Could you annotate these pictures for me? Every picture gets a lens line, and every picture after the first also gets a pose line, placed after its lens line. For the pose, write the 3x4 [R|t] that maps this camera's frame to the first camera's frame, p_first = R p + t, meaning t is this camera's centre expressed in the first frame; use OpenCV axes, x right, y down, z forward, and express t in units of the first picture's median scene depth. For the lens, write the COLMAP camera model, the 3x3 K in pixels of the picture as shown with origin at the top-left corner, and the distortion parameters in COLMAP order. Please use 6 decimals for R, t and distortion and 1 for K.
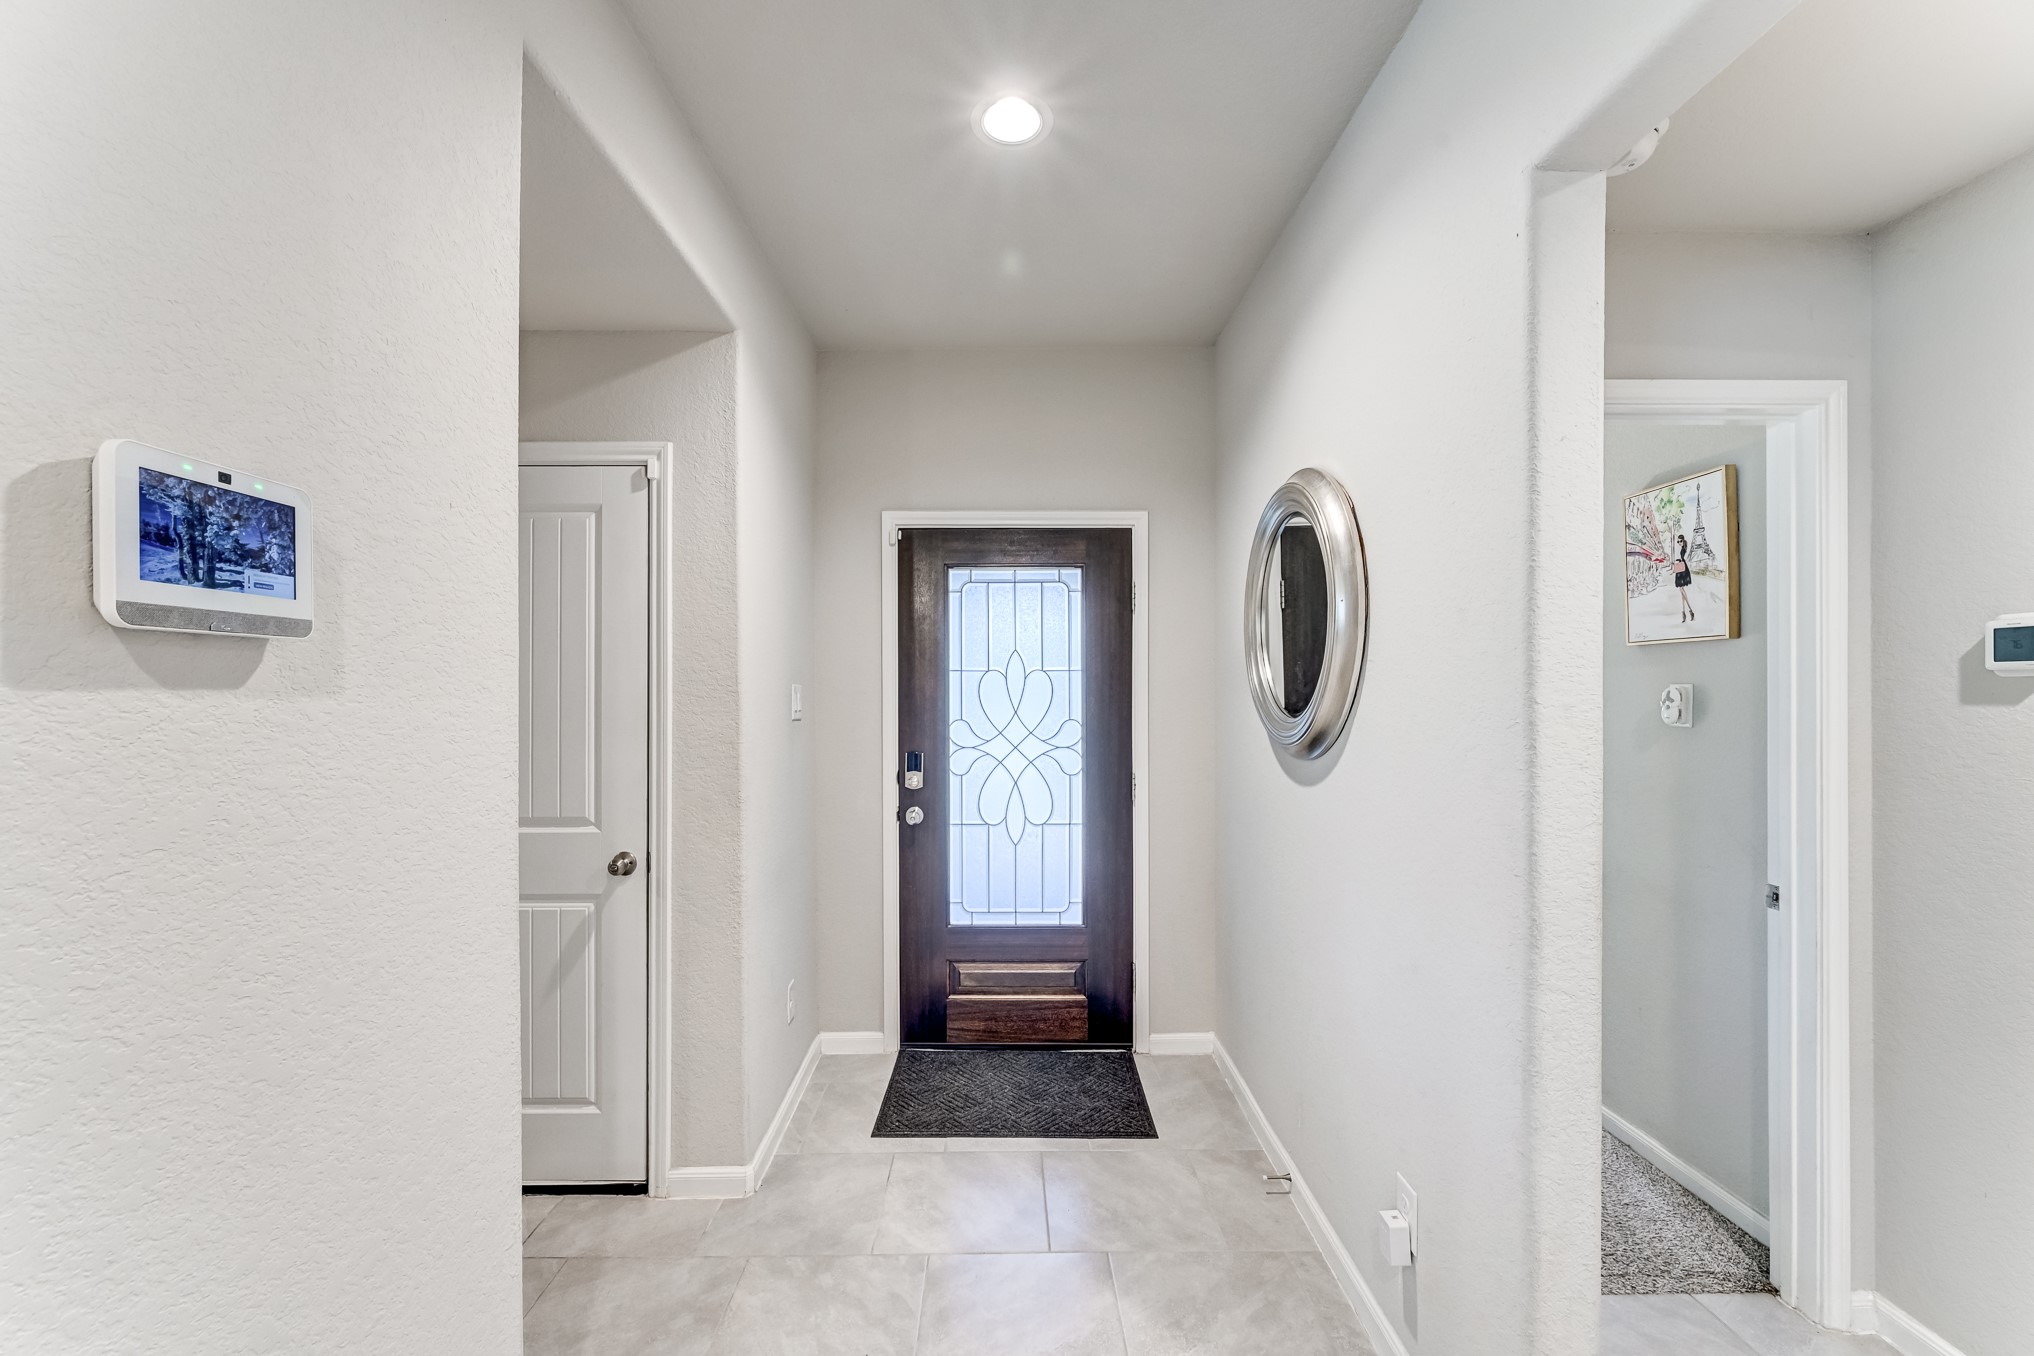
lens RADIAL K [[810.7, 0, 1020.1], [0, 810.7, 690.9], [0, 0, 1]] dist [-0.001109, -0.000095]
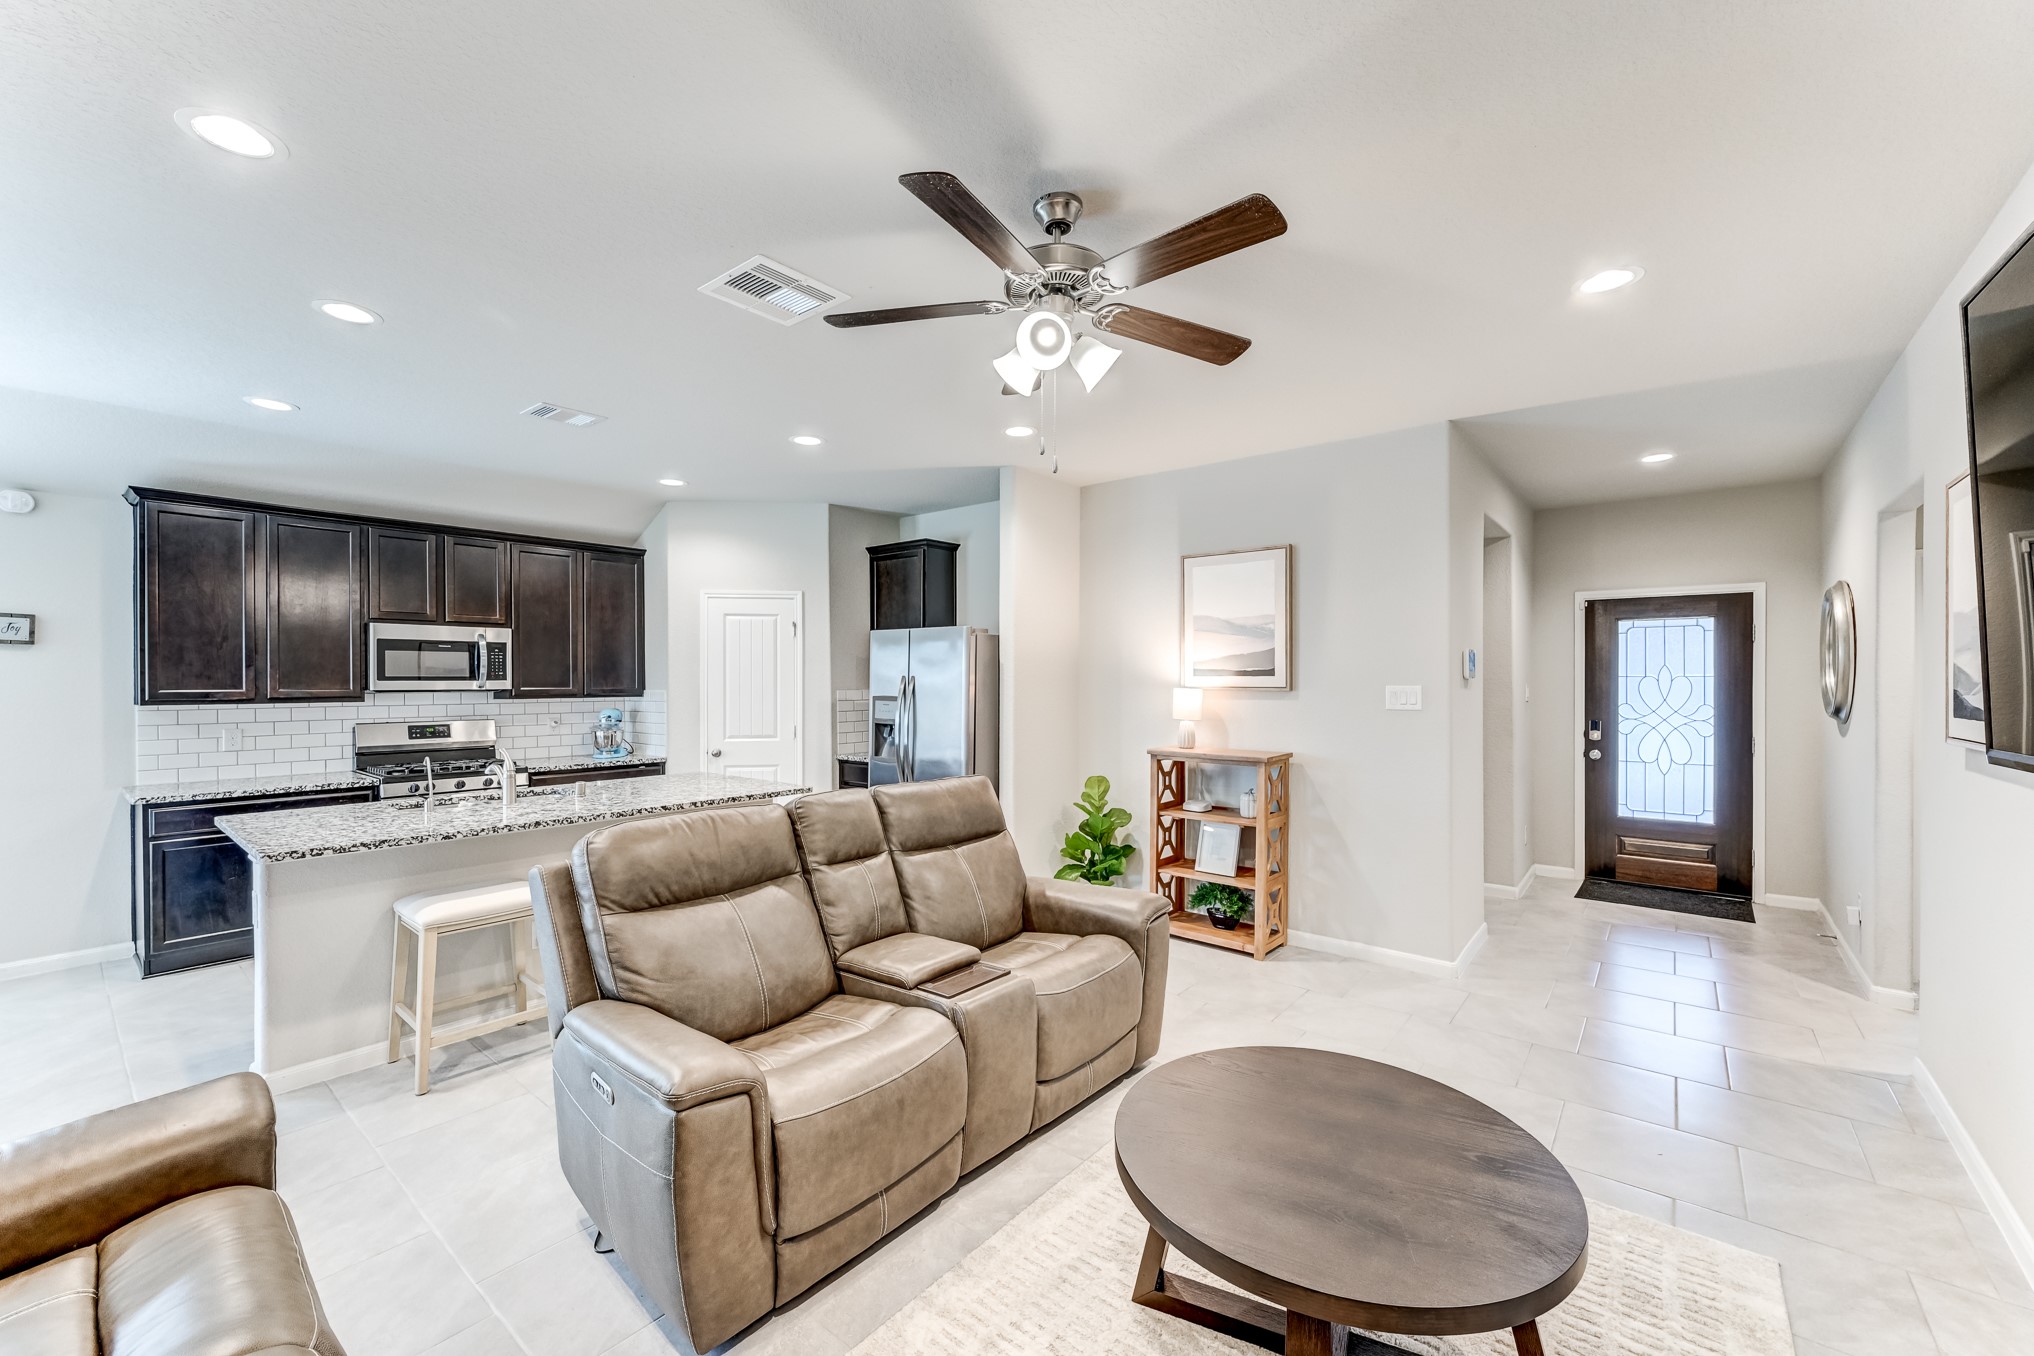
lens RADIAL K [[810.7, 0, 1014.2], [0, 810.7, 683.8], [0, 0, 1]] dist [-0.001109, -0.000095]
pose [[0.759454, 0.003504, -0.650551, 0.066747], [-0.003208, 0.999994, 0.001640, -0.007420], [0.650553, 0.000841, 0.759461, -1.283928]]
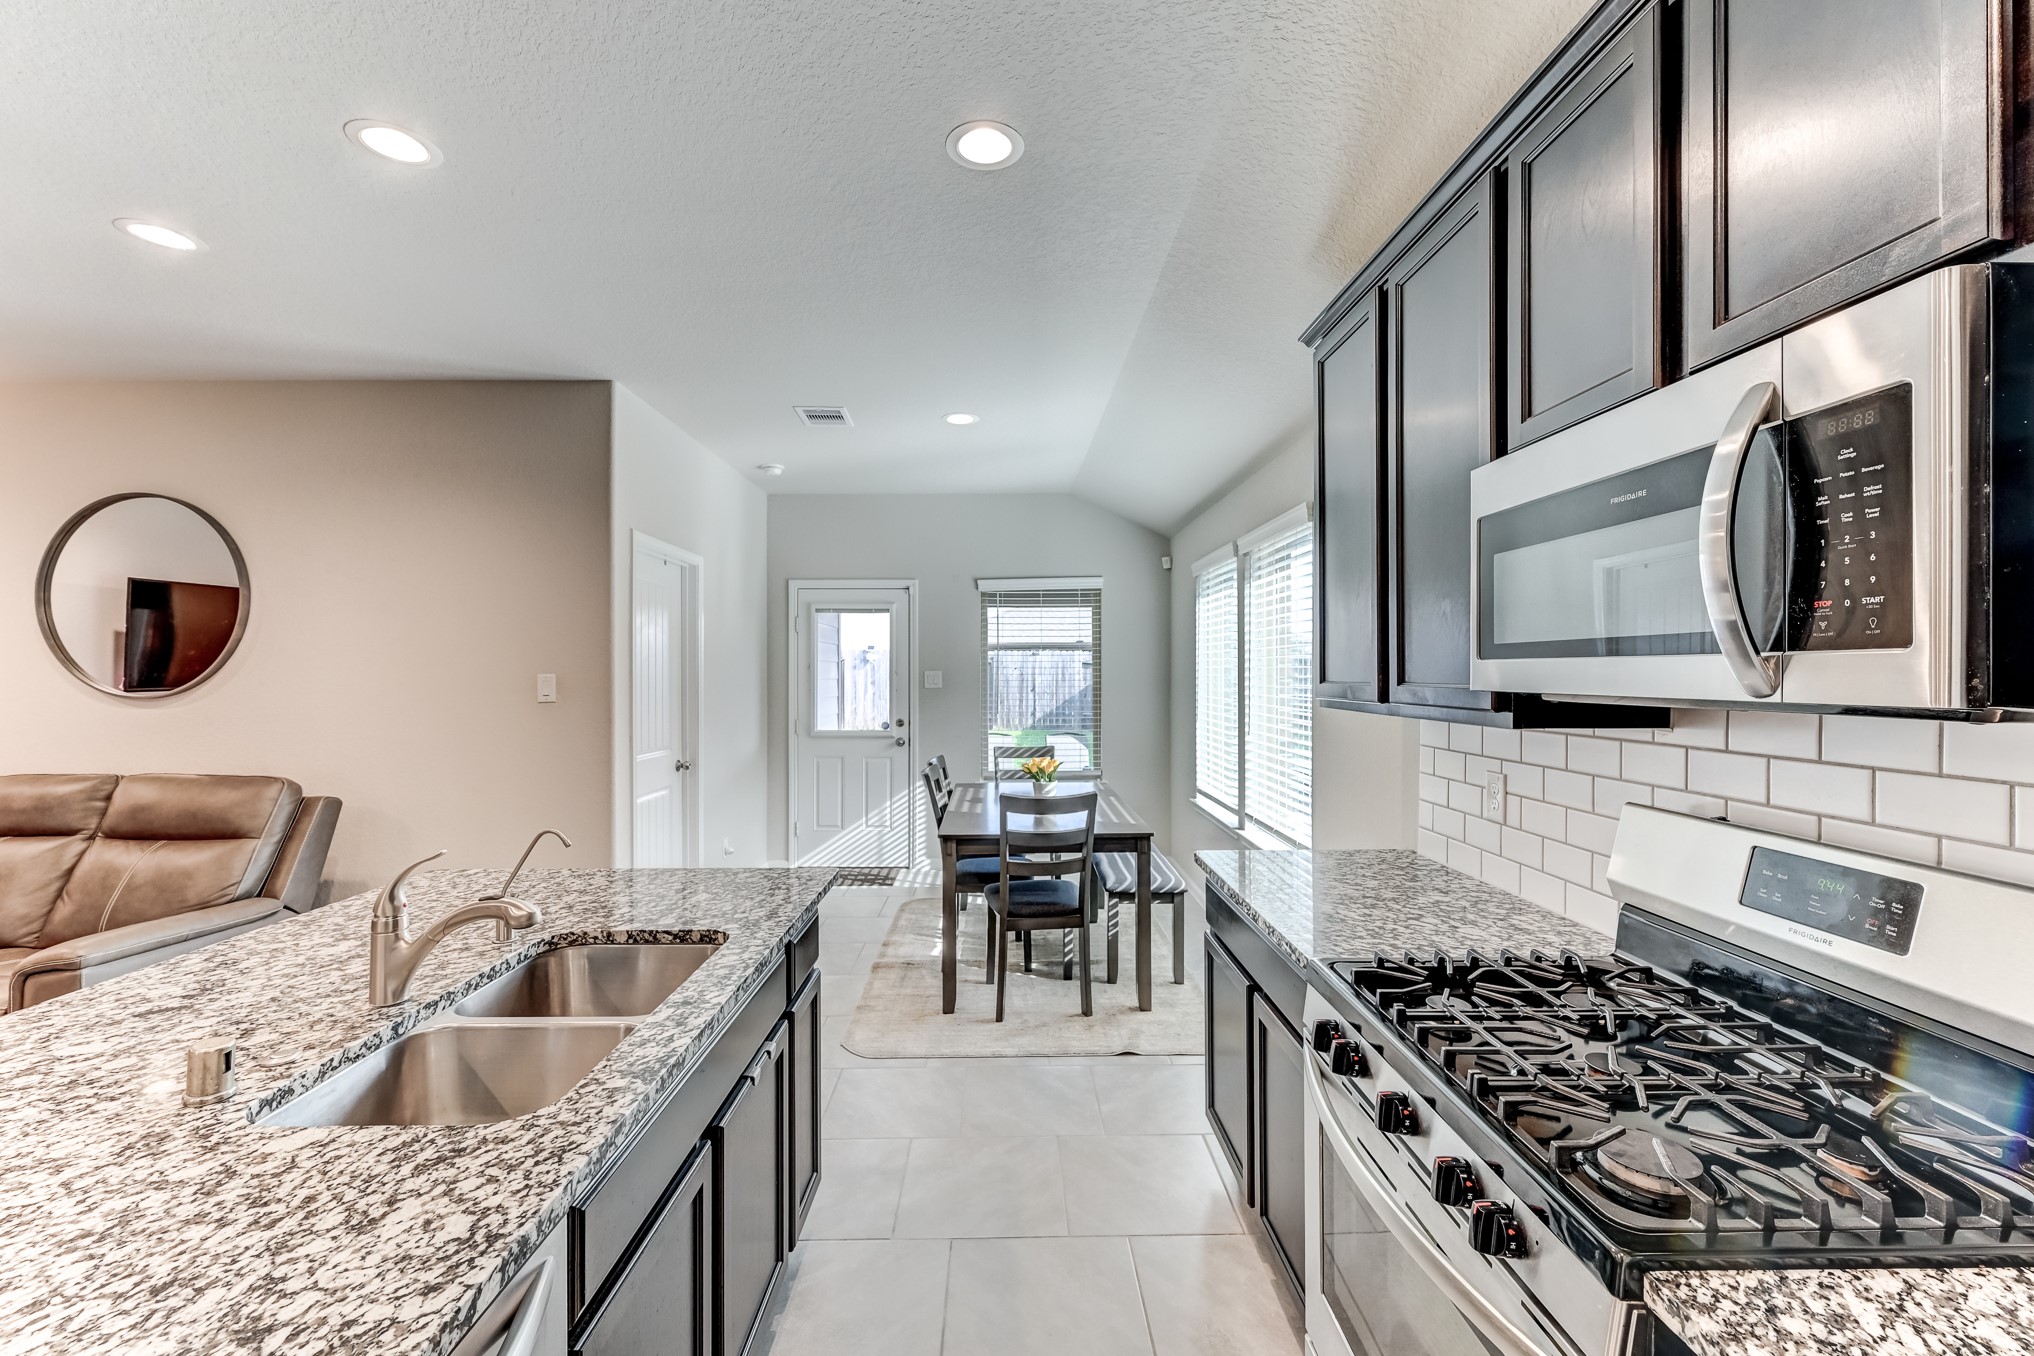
lens RADIAL K [[810.7, 0, 1011.7], [0, 810.7, 673.4], [0, 0, 1]] dist [-0.001109, -0.000095]
pose [[-0.999973, 0.004608, 0.005732, -1.564828], [0.004647, 0.999966, 0.006810, -0.003544], [-0.005700, 0.006836, -0.999960, -0.452658]]
